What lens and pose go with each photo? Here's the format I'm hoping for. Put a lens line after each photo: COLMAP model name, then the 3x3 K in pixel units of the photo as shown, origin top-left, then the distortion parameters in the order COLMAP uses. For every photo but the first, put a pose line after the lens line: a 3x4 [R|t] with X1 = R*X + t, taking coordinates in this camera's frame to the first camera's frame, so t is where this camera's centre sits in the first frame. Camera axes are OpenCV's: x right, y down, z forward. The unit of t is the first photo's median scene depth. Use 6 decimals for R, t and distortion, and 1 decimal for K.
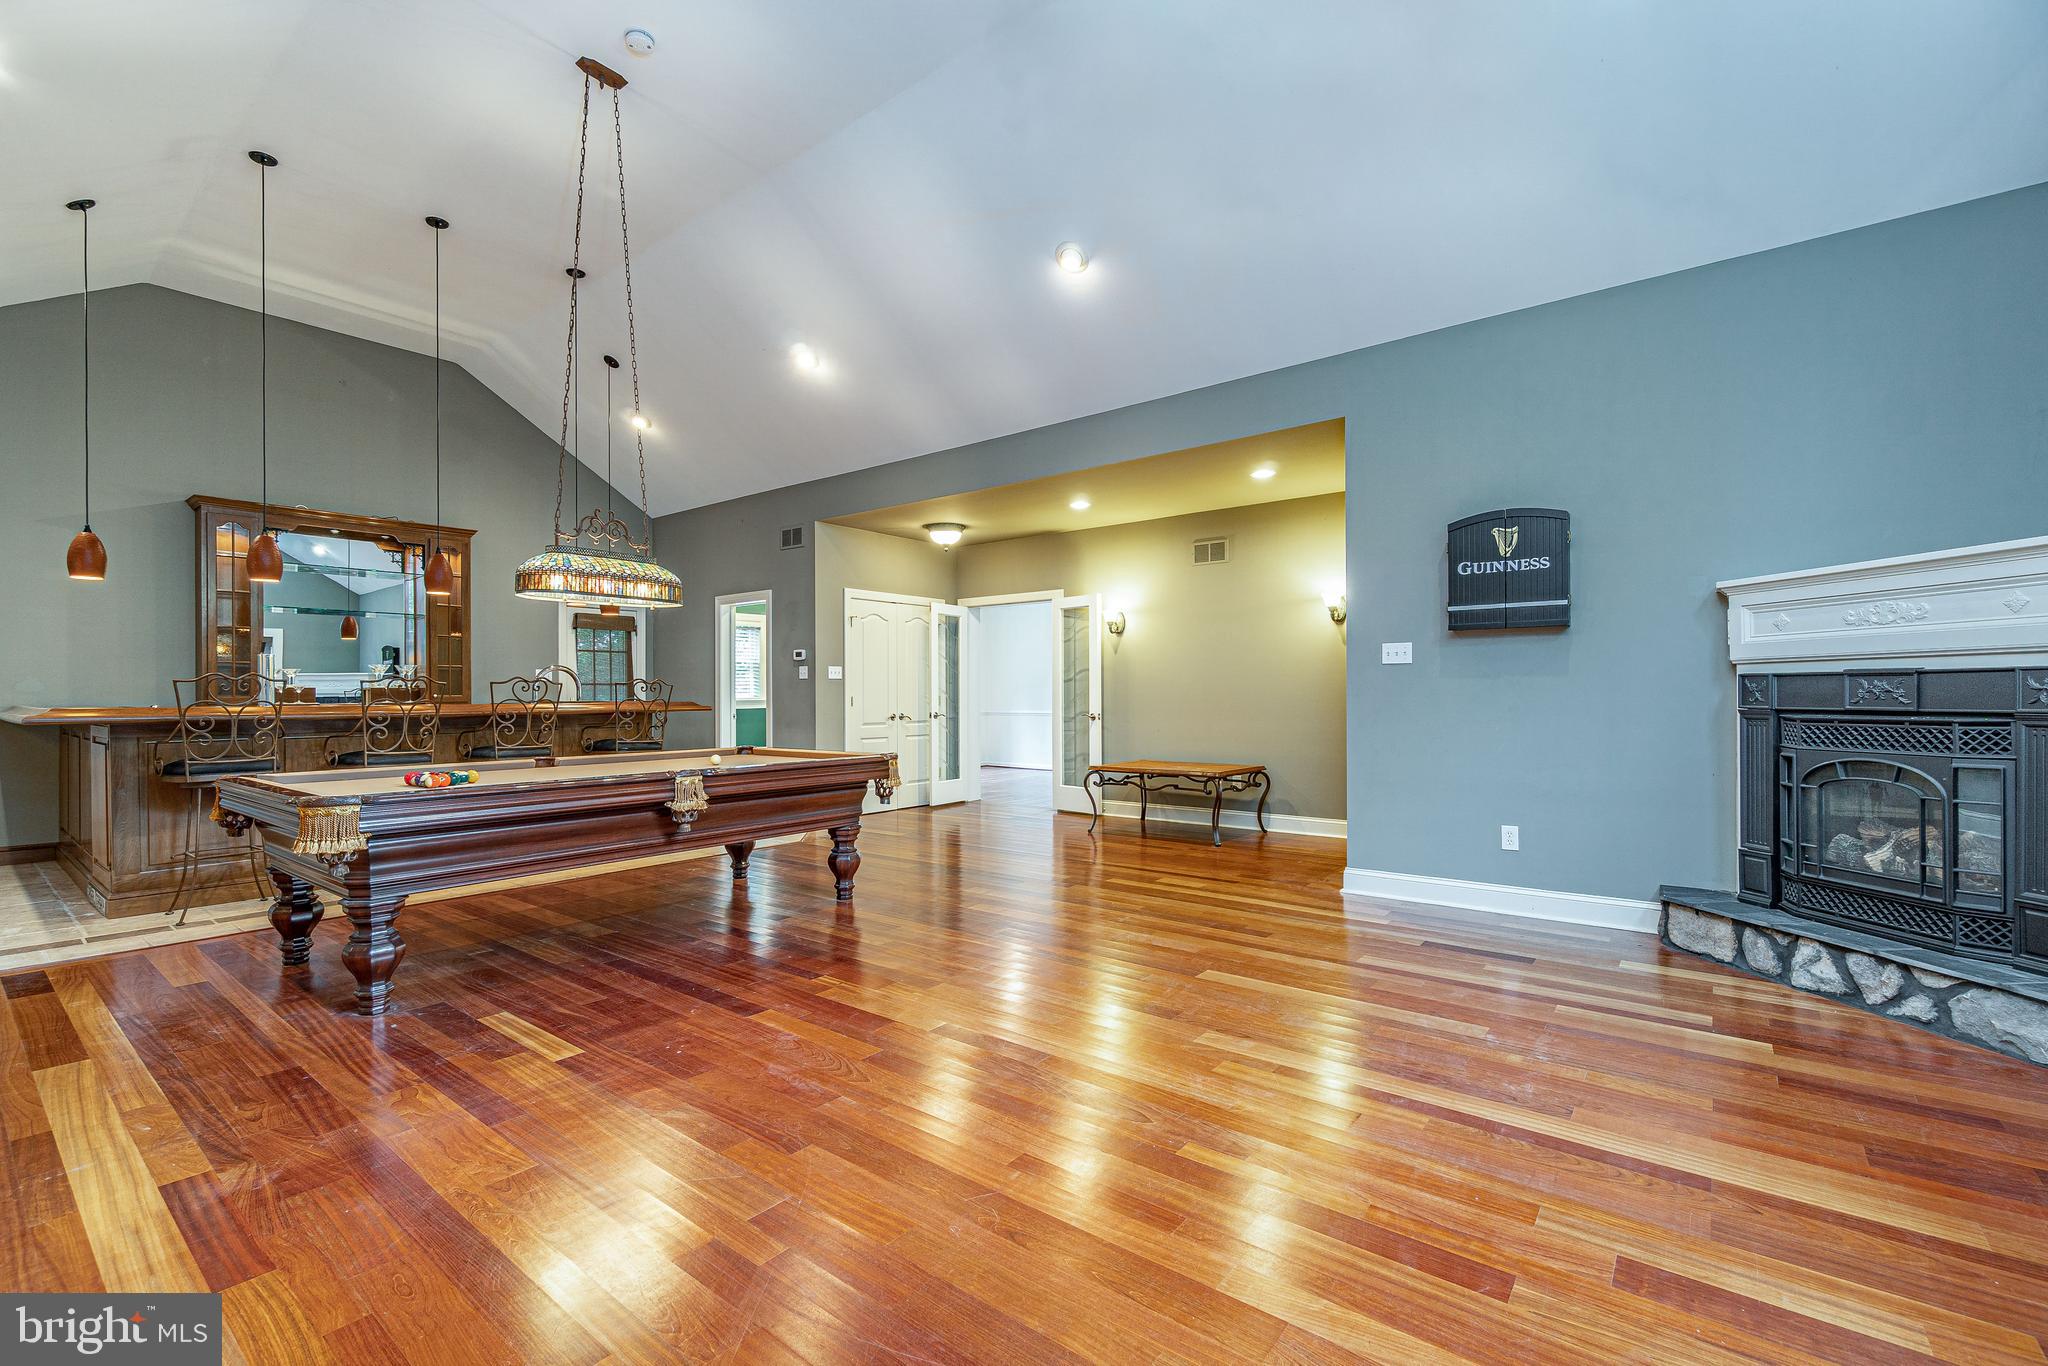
lens RADIAL K [[898.4, 0, 997.2], [0, 898.4, 703.9], [0, 0, 1]] dist [0.000683, -0.000563]
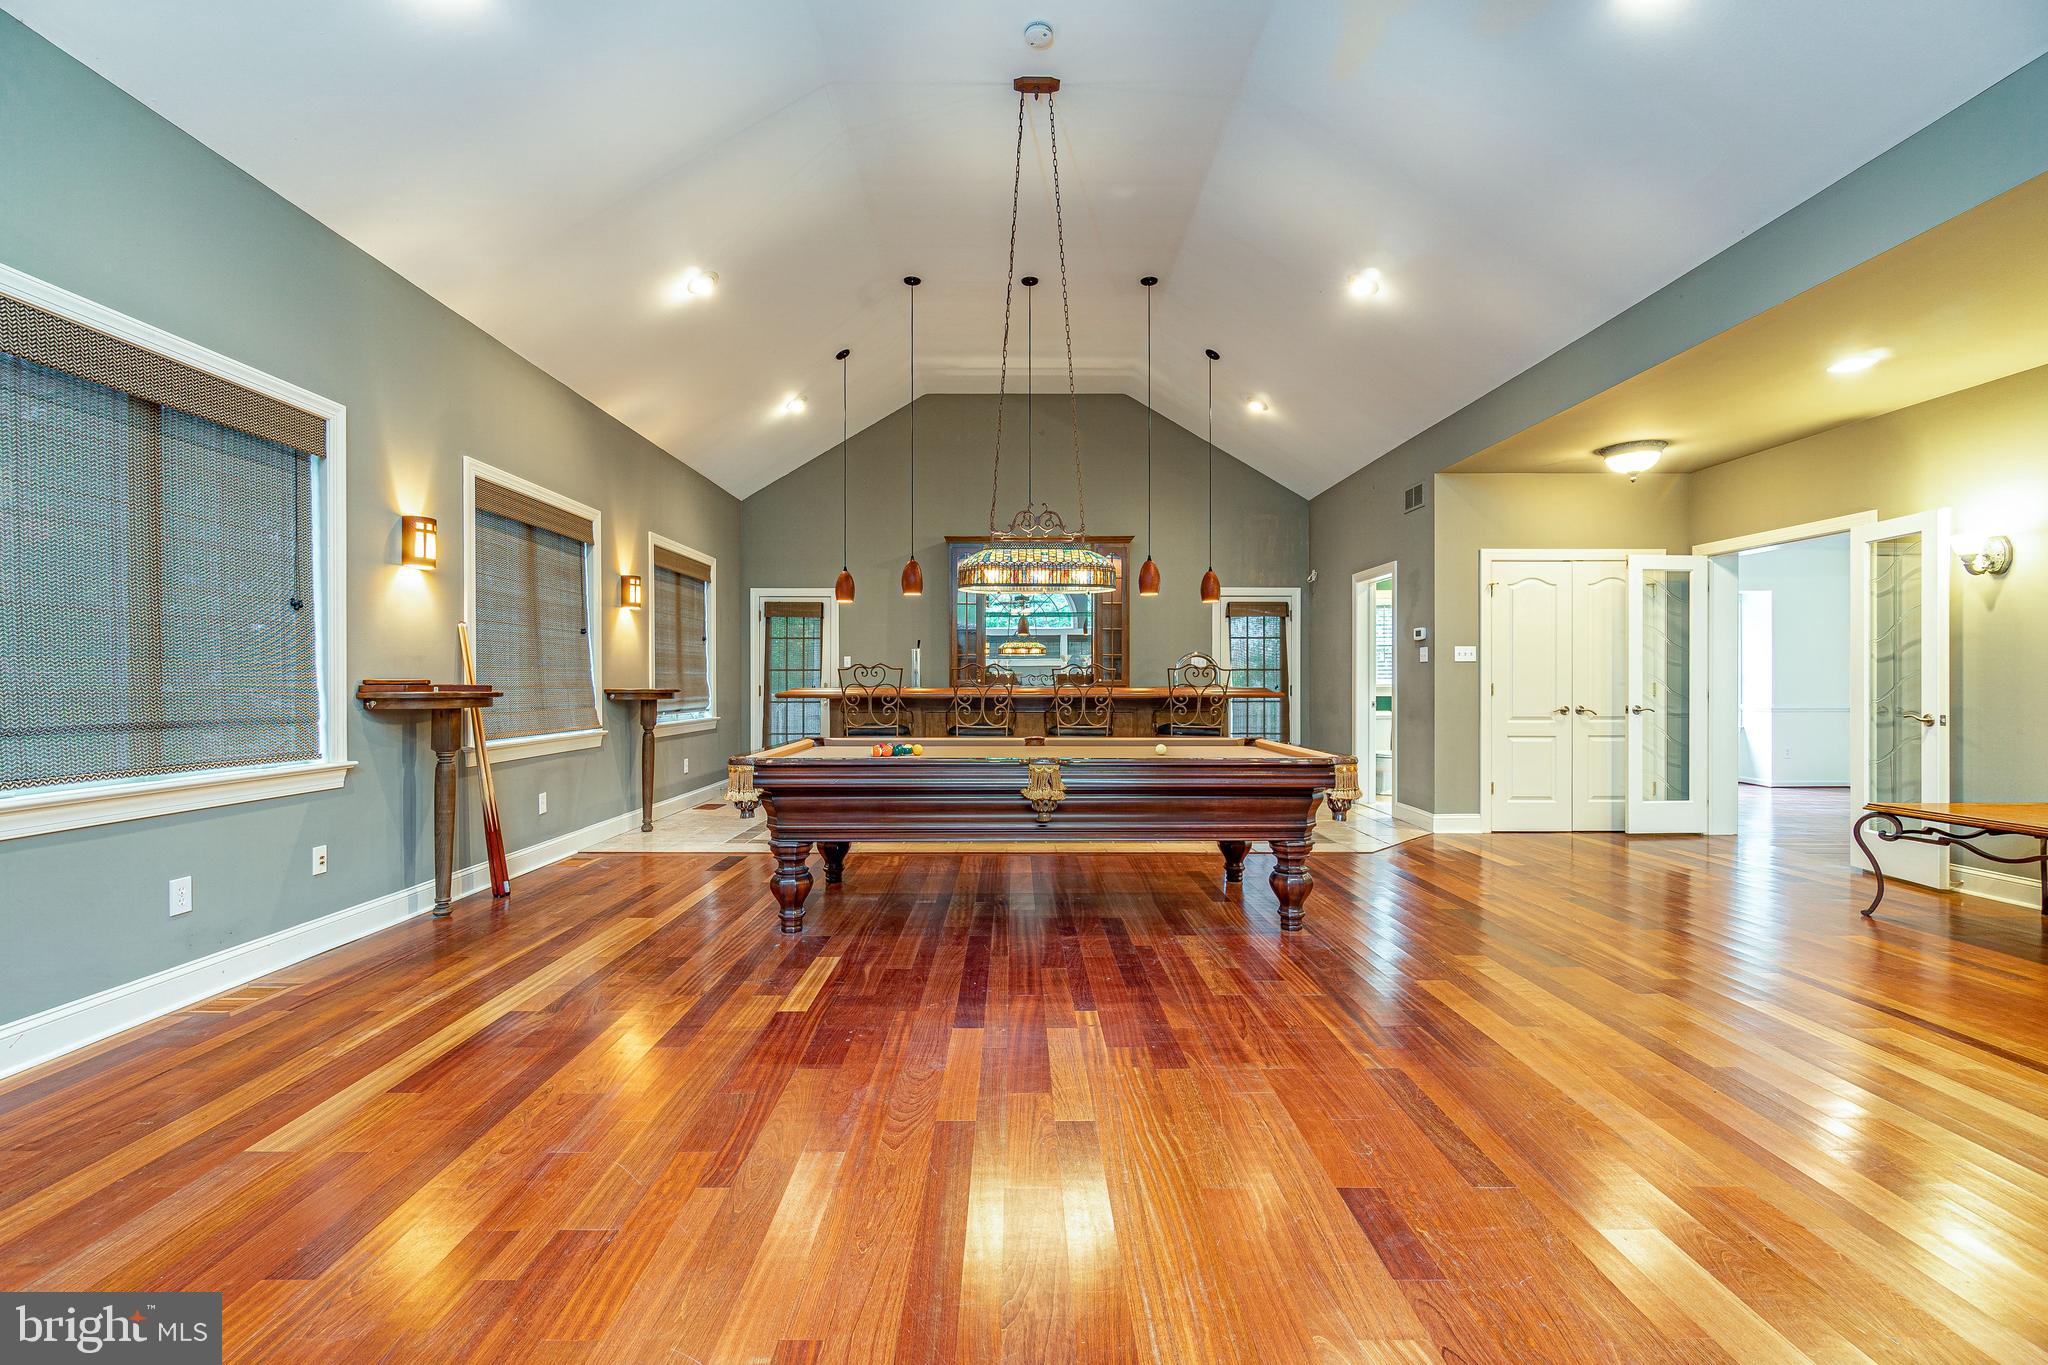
lens RADIAL K [[861.3, 0, 1014.8], [0, 861.3, 685.7], [0, 0, 1]] dist [0.000794, -0.000113]
pose [[0.628351, 0.008260, -0.777886, 0.188444], [-0.010762, 0.999940, 0.001925, -0.003093], [0.777856, 0.007162, 0.628402, 0.204568]]
